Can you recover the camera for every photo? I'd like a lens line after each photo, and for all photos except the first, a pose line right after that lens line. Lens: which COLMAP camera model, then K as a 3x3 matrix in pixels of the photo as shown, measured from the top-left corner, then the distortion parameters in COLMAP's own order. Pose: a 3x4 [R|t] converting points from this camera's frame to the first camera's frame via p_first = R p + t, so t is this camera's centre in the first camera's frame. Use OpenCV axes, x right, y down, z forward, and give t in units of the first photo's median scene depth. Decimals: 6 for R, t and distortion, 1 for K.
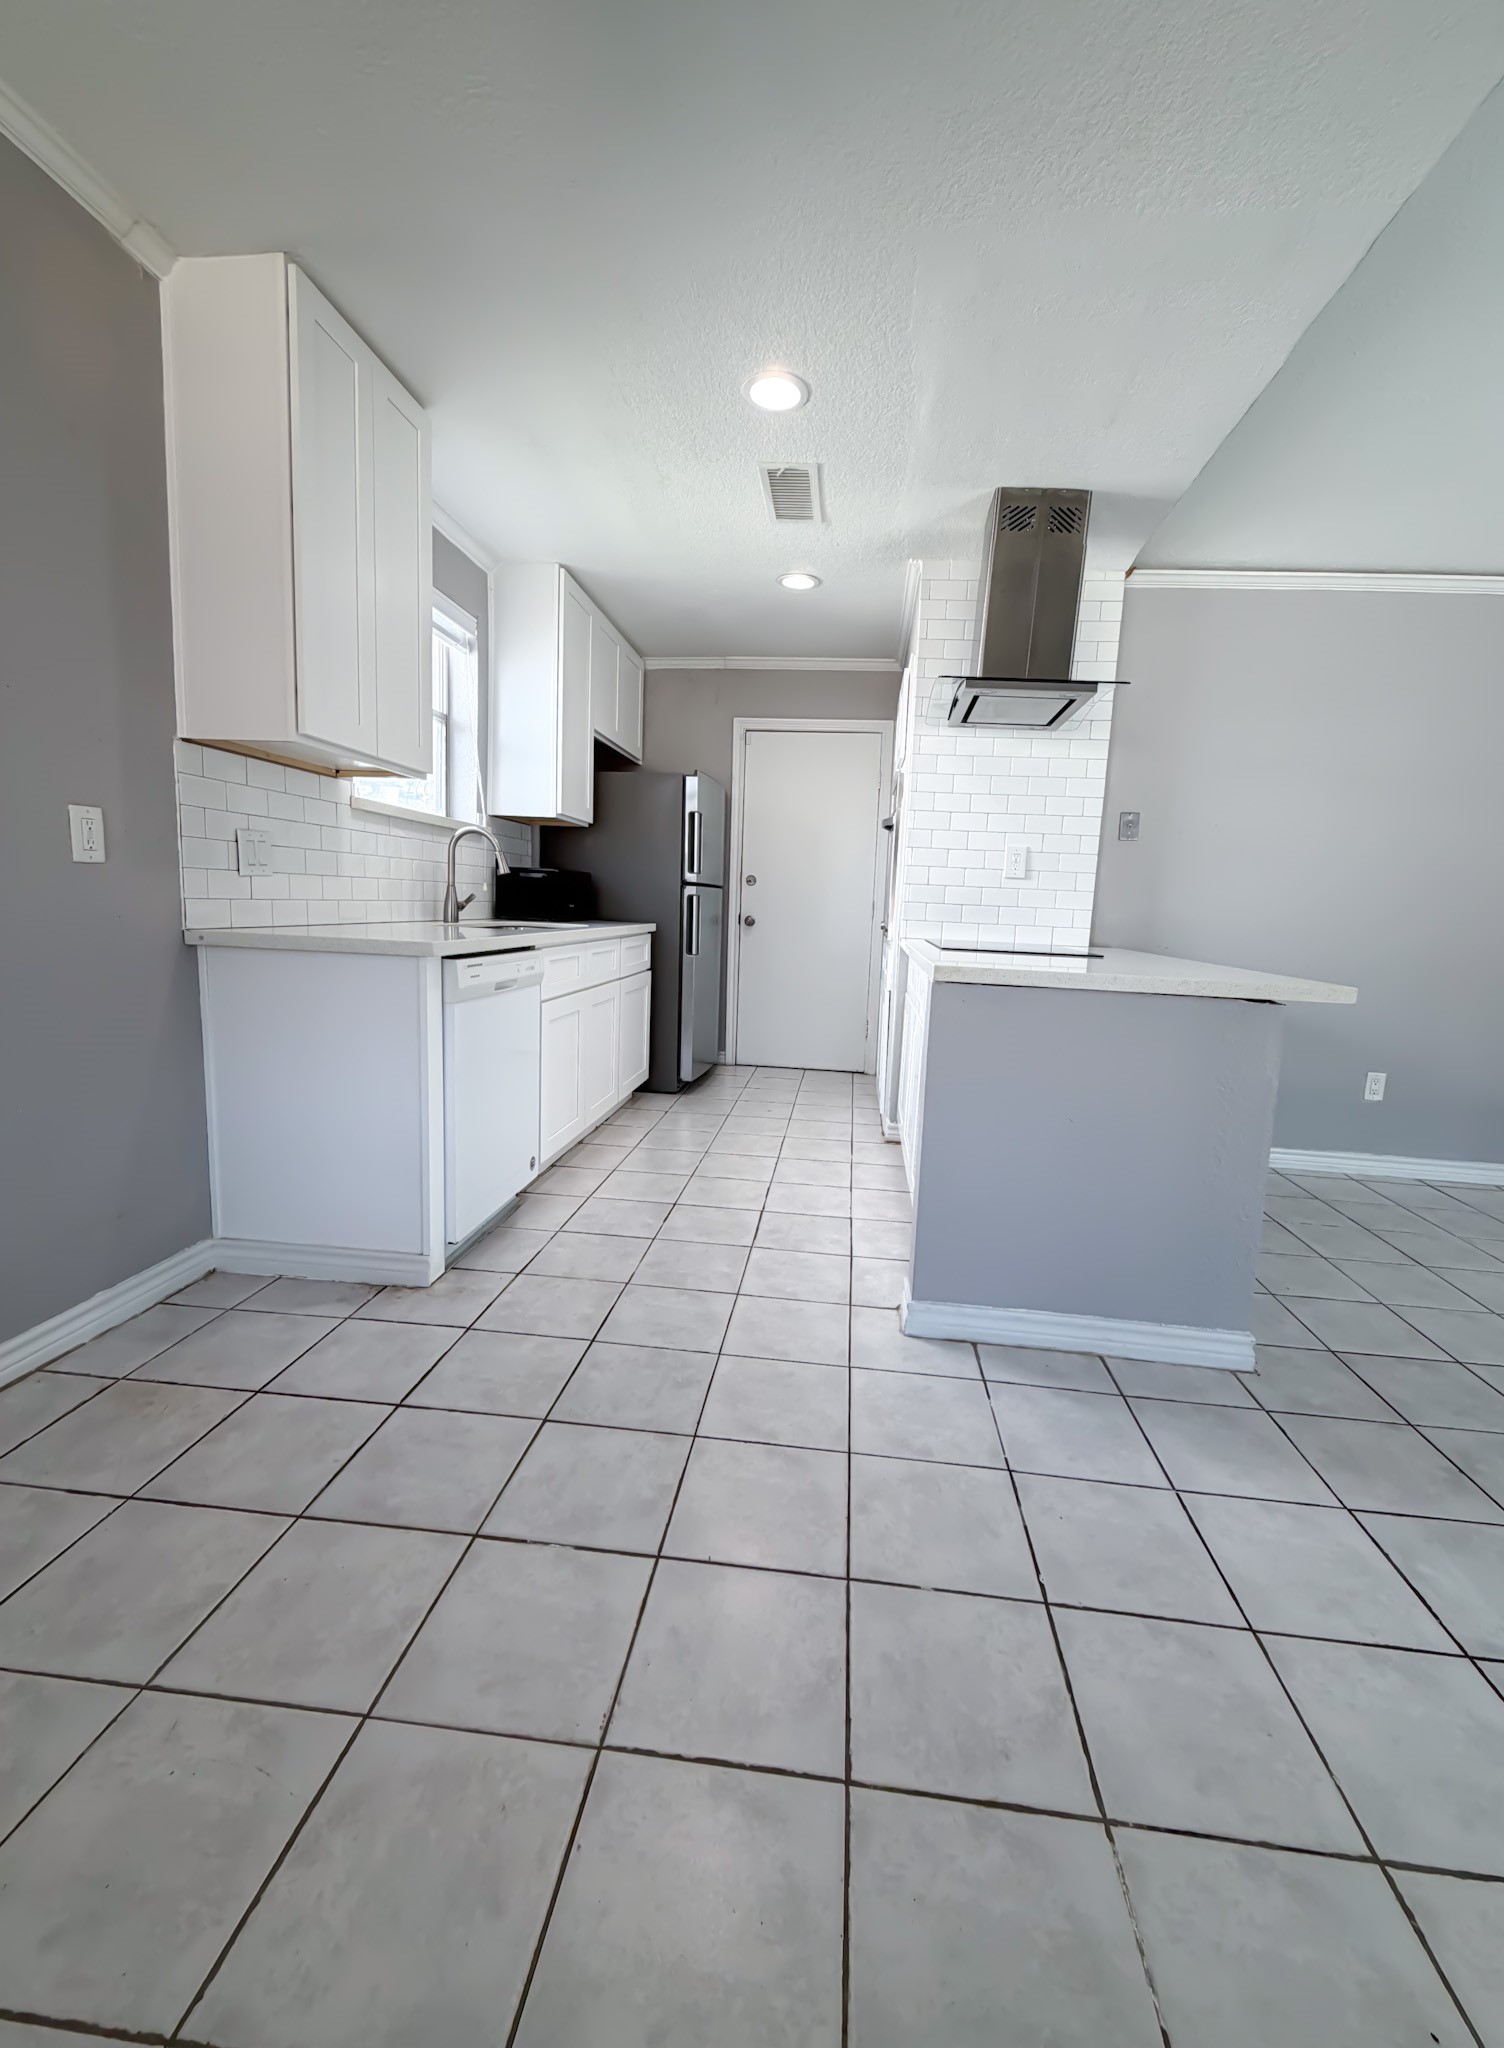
lens RADIAL K [[824.5, 0, 778.1], [0, 824.5, 1006.6], [0, 0, 1]] dist [0.001611, 0.000029]
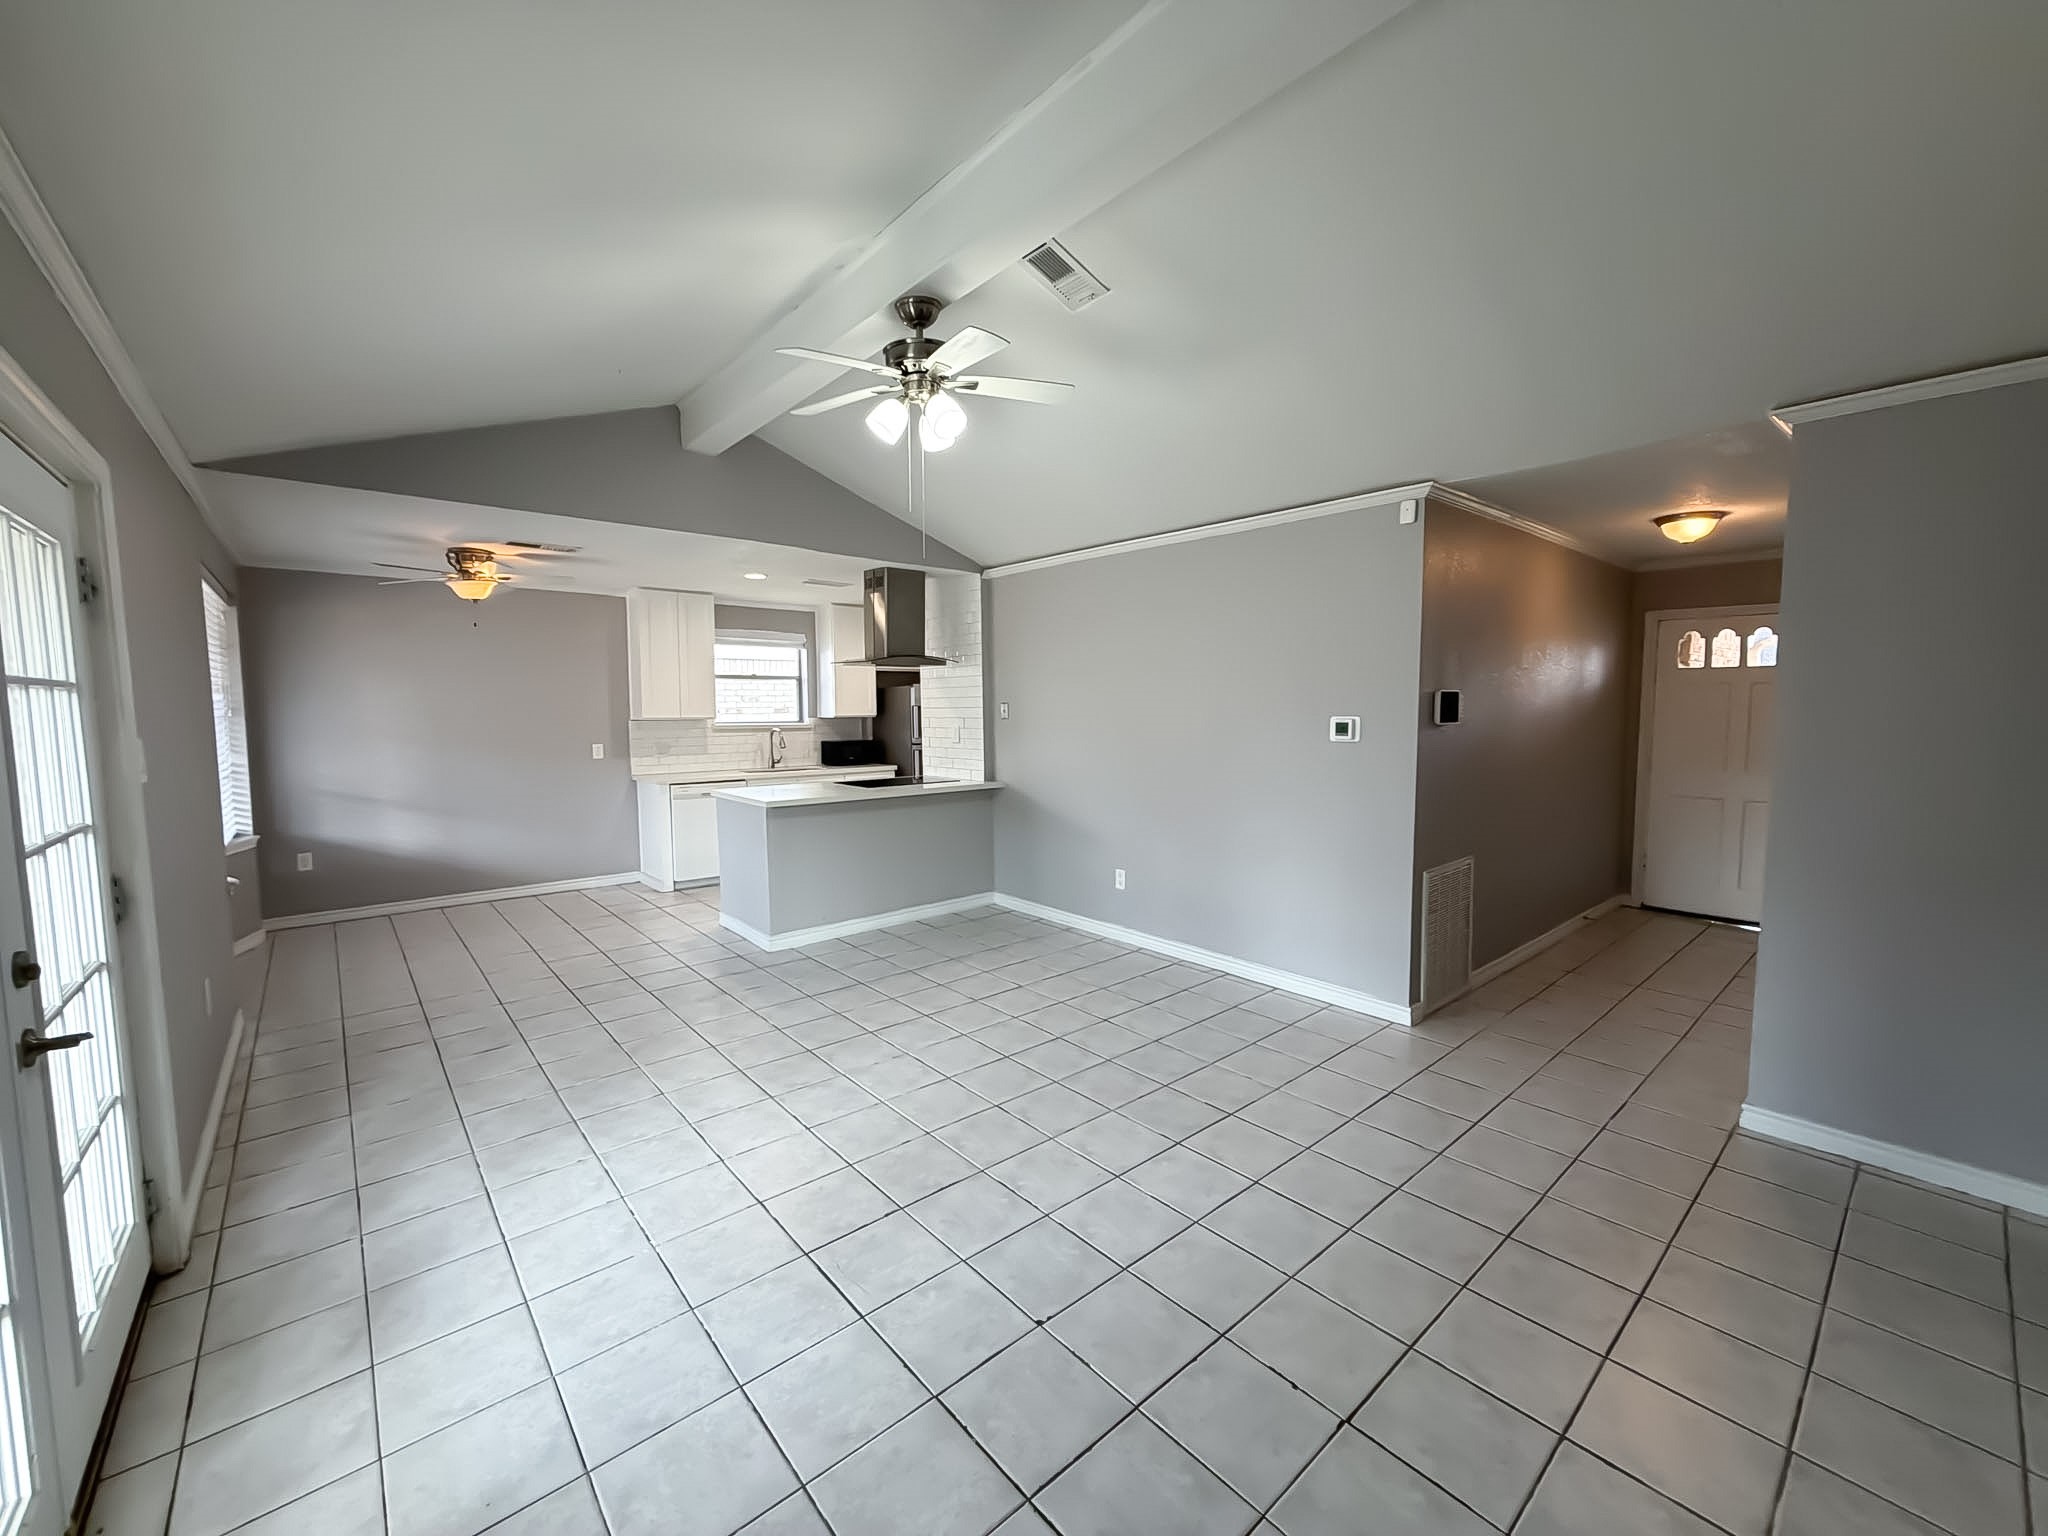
lens RADIAL K [[813.5, 0, 1021.6], [0, 813.5, 764.9], [0, 0, 1]] dist [0.002080, -0.000320]
pose [[0.721075, -0.003152, -0.692850, 2.076473], [-0.046175, 0.997548, -0.052595, -0.027041], [0.691317, 0.069917, 0.719161, -0.221738]]
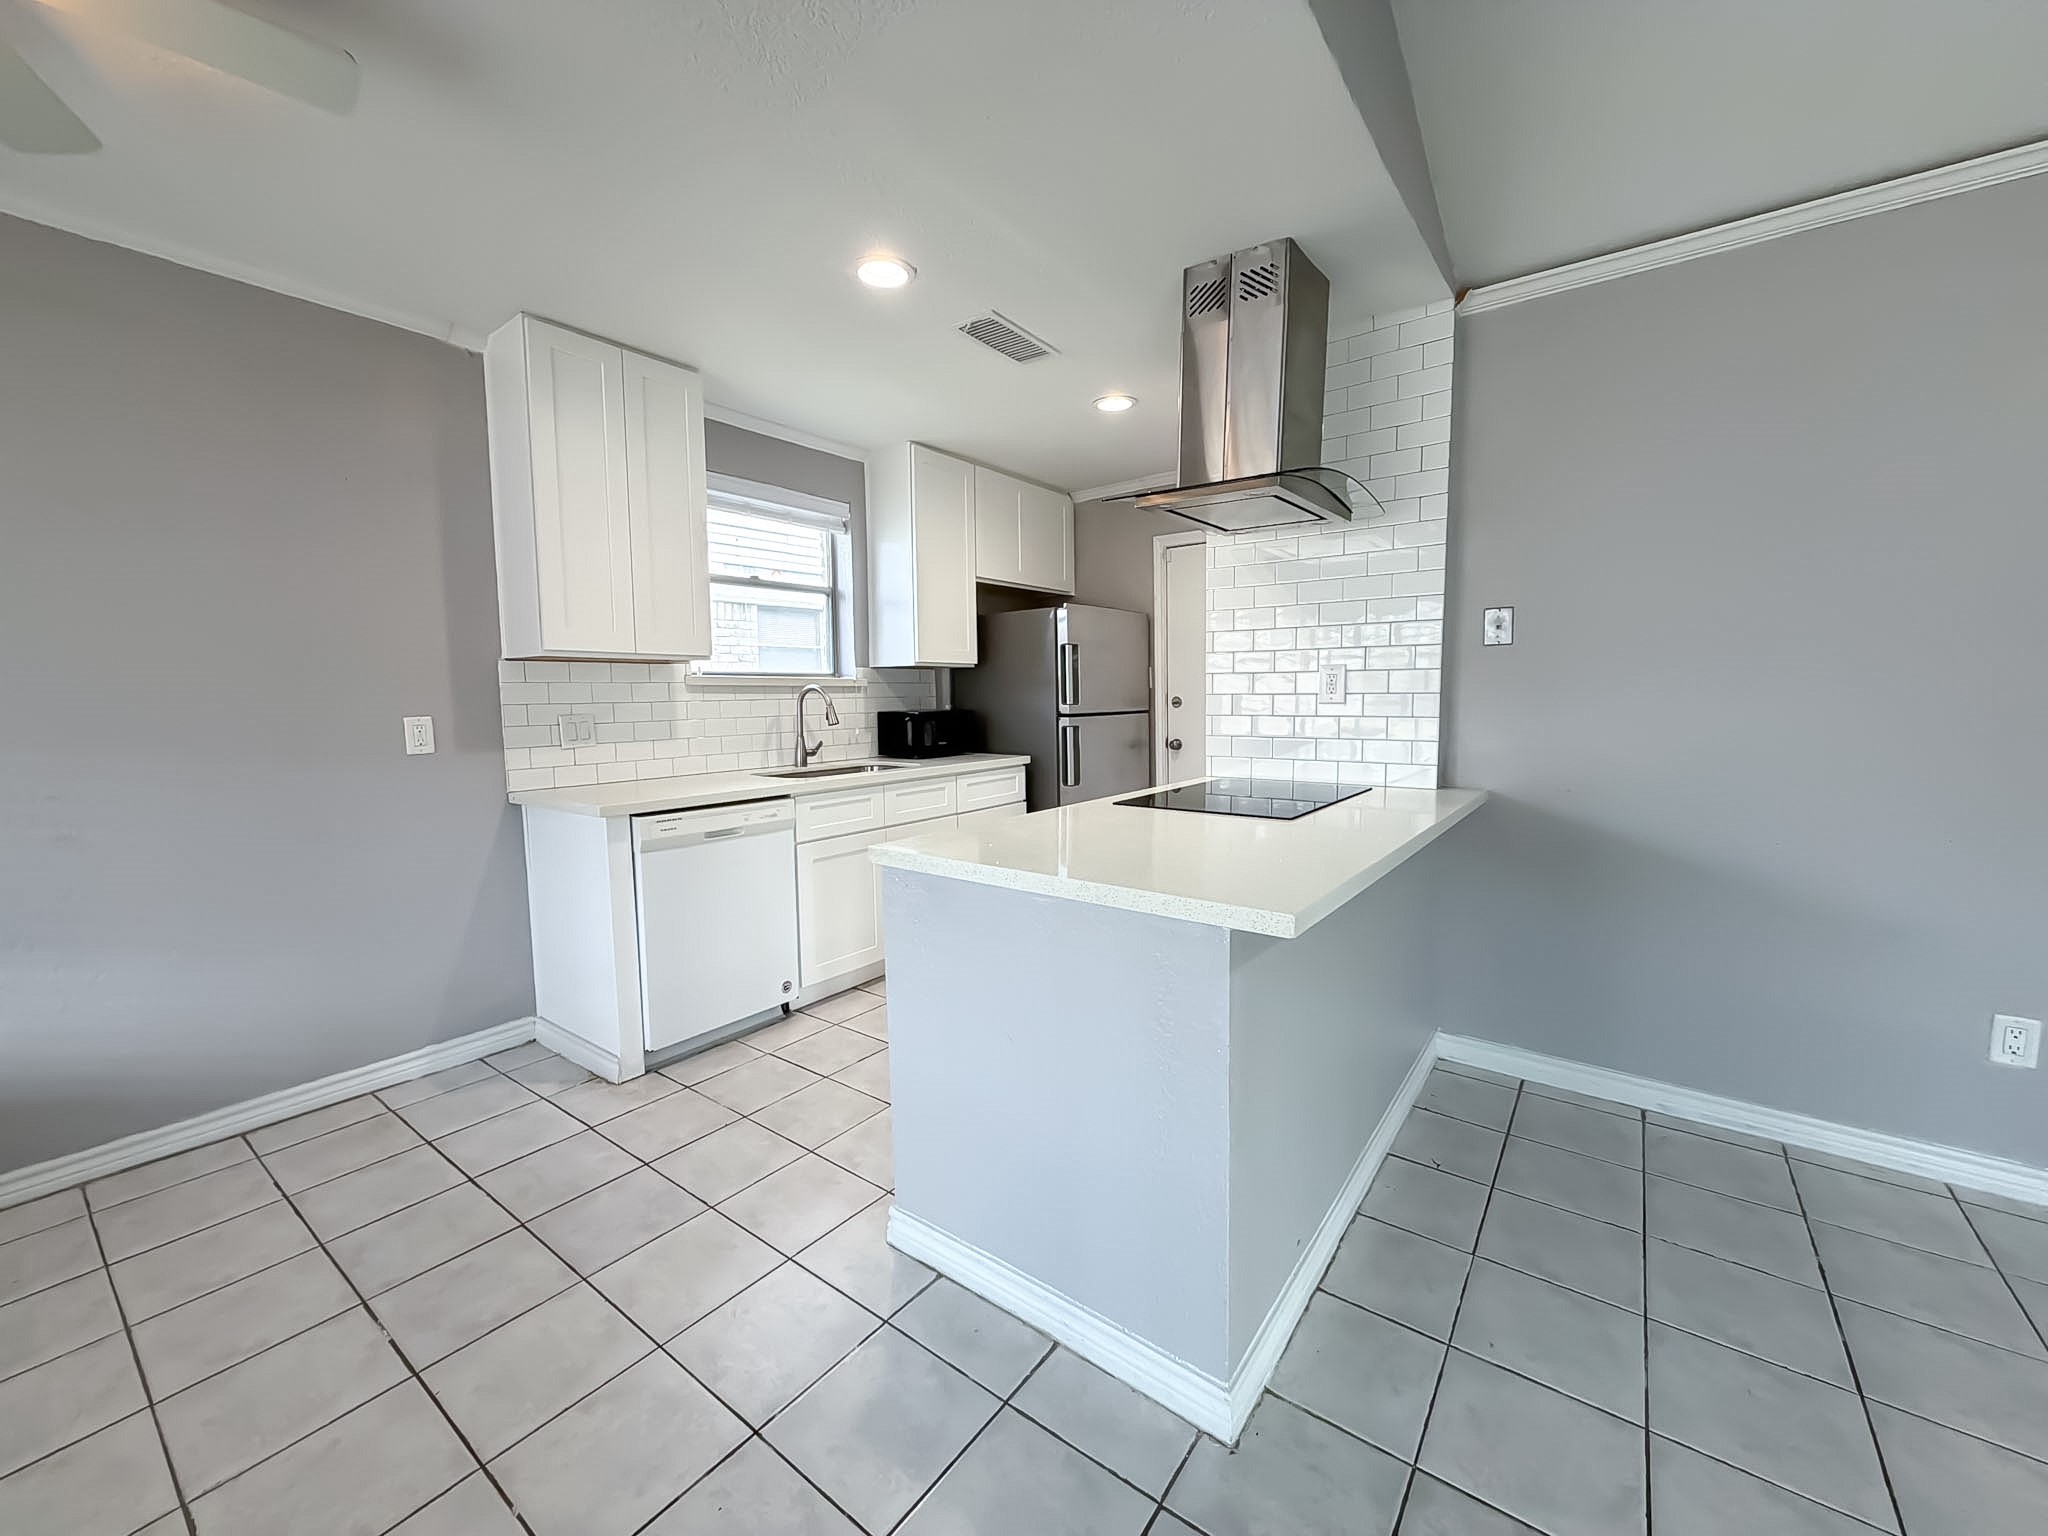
lens RADIAL K [[813.5, 0, 1020.5], [0, 813.5, 766.2], [0, 0, 1]] dist [0.002080, -0.000320]
pose [[0.851101, -0.005437, -0.524975, 0.570965], [-0.016897, 0.999145, -0.037743, -0.076405], [0.524731, 0.040993, 0.850281, 0.210846]]
